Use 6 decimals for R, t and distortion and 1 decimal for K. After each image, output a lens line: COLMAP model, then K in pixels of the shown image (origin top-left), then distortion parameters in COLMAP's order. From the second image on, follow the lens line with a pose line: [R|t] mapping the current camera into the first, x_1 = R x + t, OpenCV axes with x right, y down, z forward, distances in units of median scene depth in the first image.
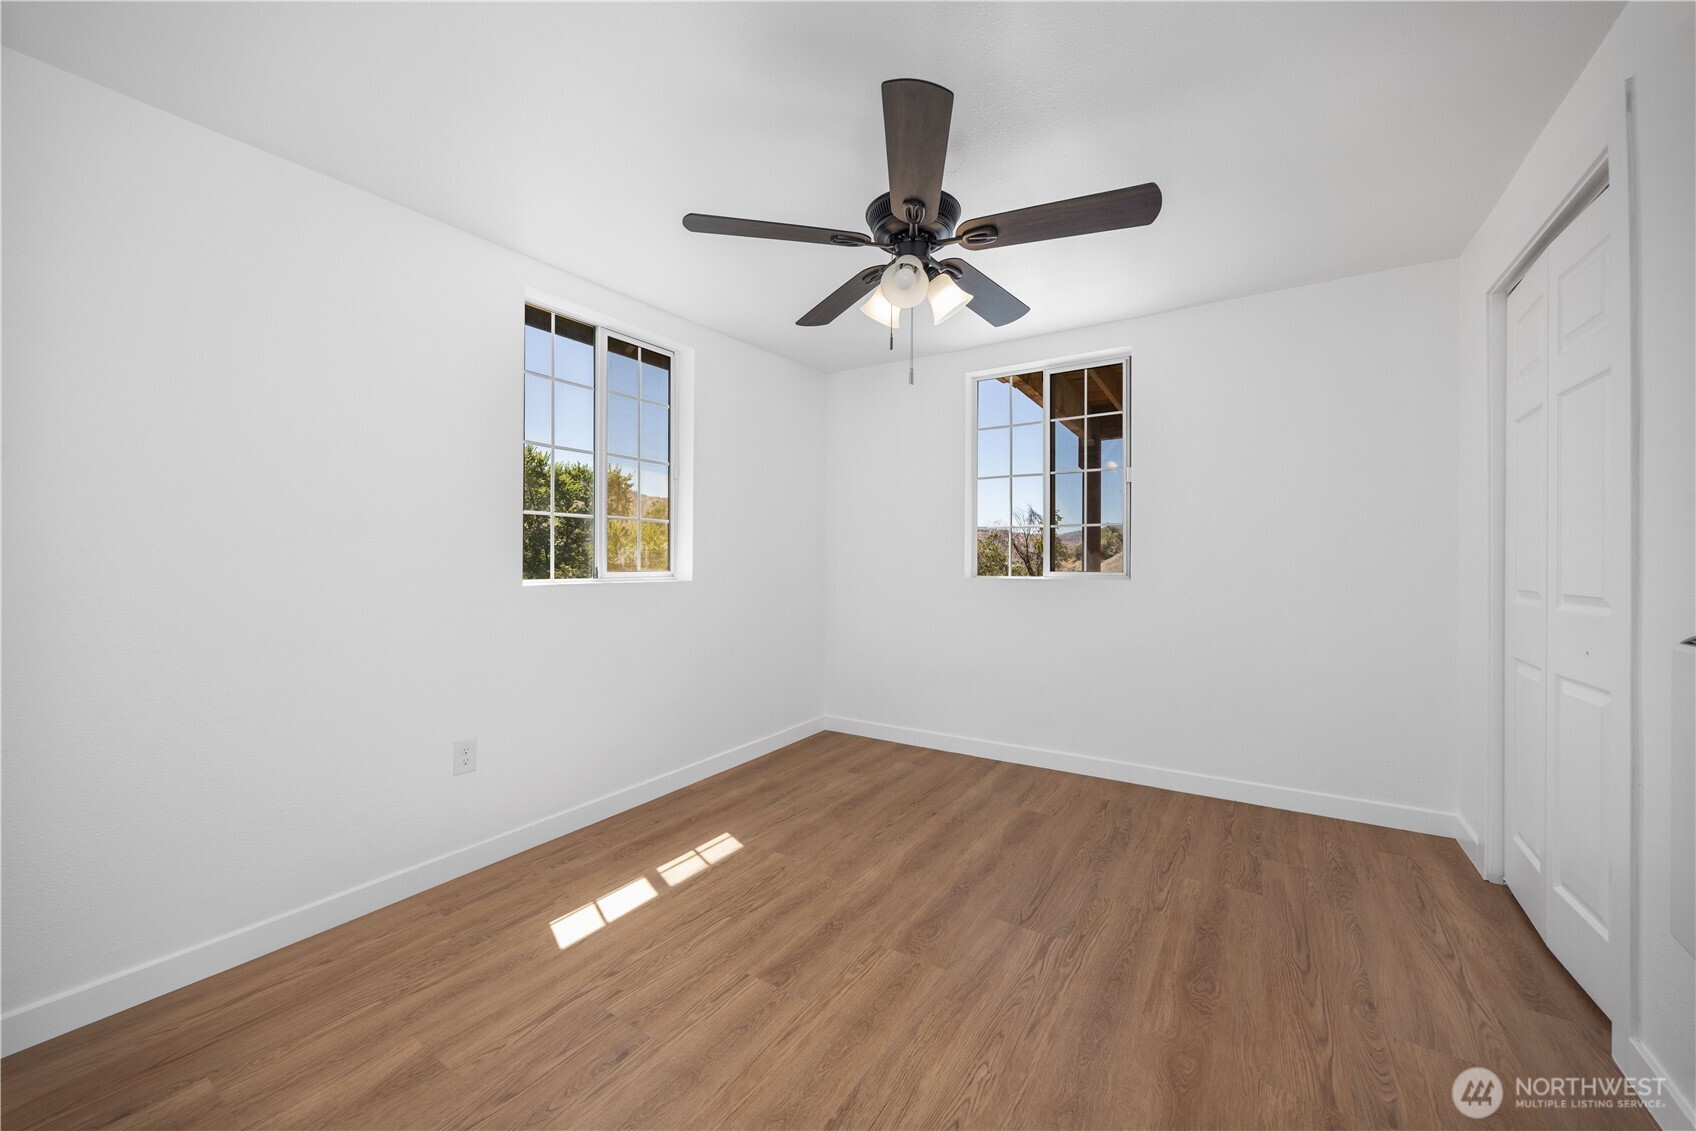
lens RADIAL K [[643.5, 0, 845.3], [0, 643.5, 571.5], [0, 0, 1]] dist [-0.001536, -0.001108]
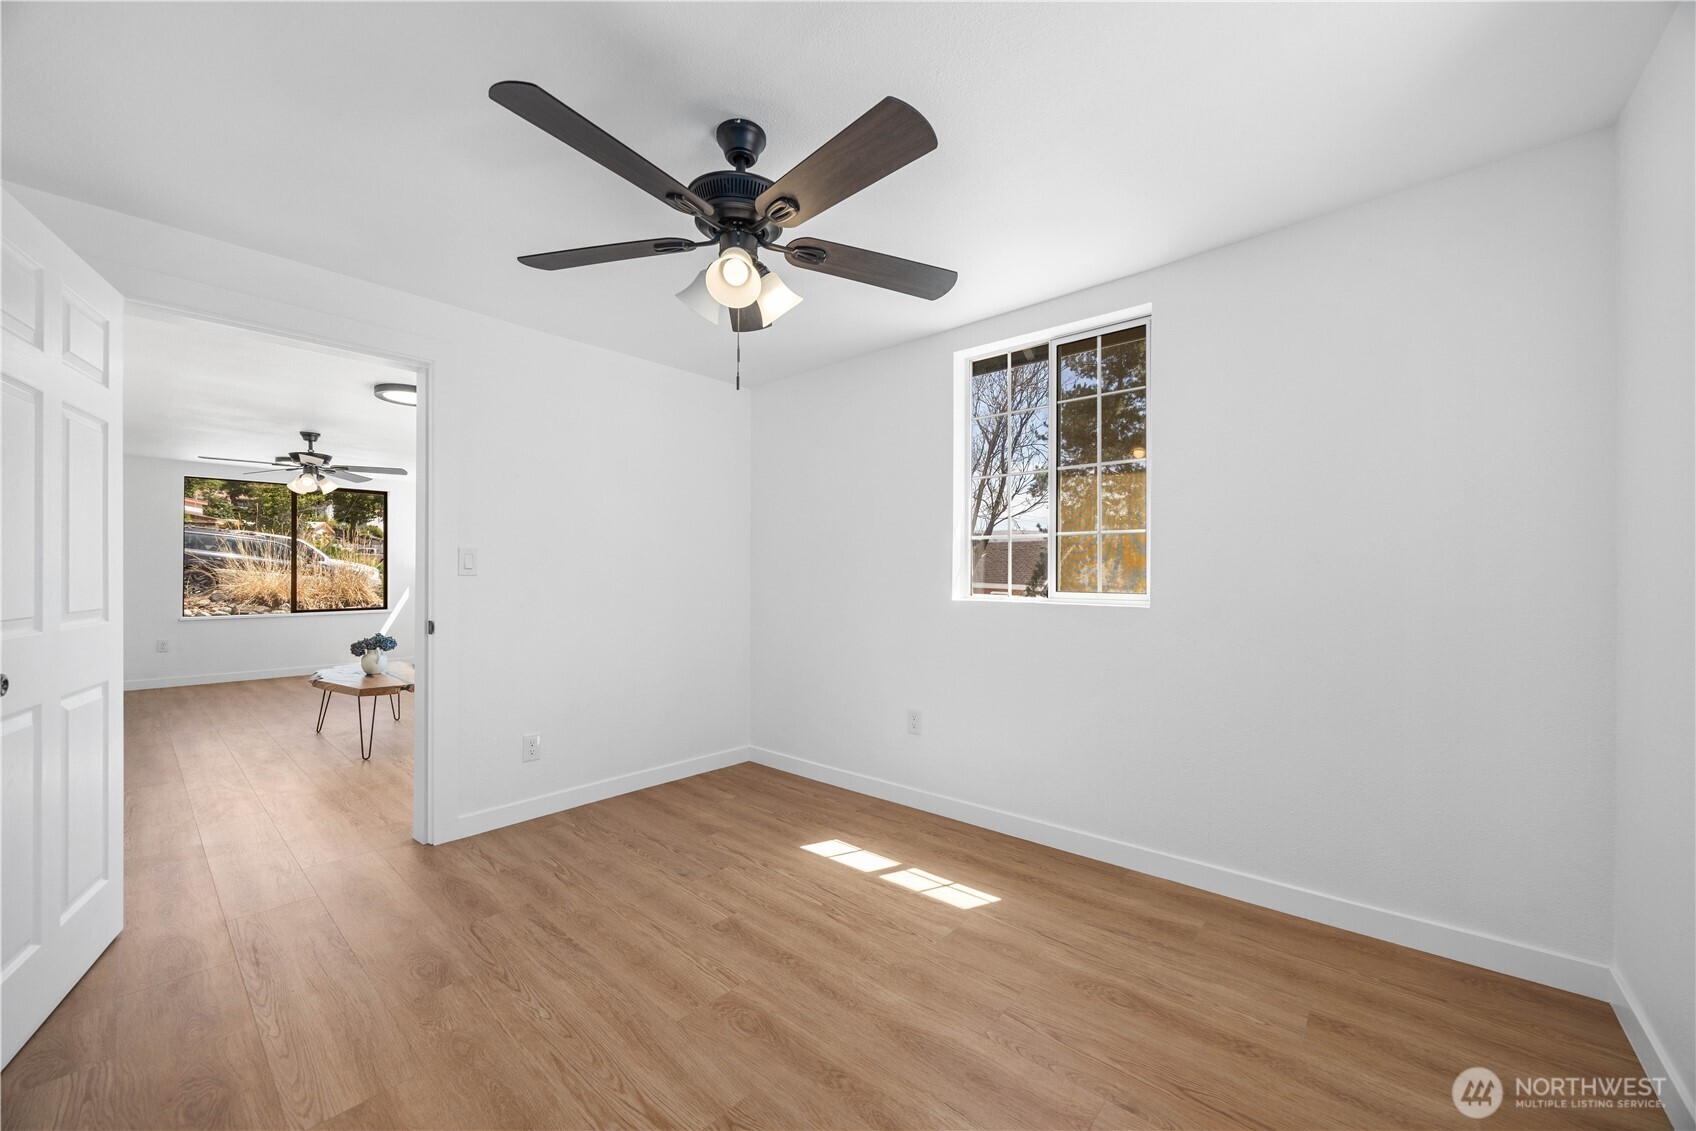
lens RADIAL K [[651.0, 0, 839.3], [0, 651.0, 567.2], [0, 0, 1]] dist [-0.000744, -0.000126]
pose [[-0.155479, -0.011258, -0.987775, 0.929216], [-0.017462, 0.999810, -0.008647, -0.032079], [0.987685, 0.015904, -0.155646, 1.201223]]
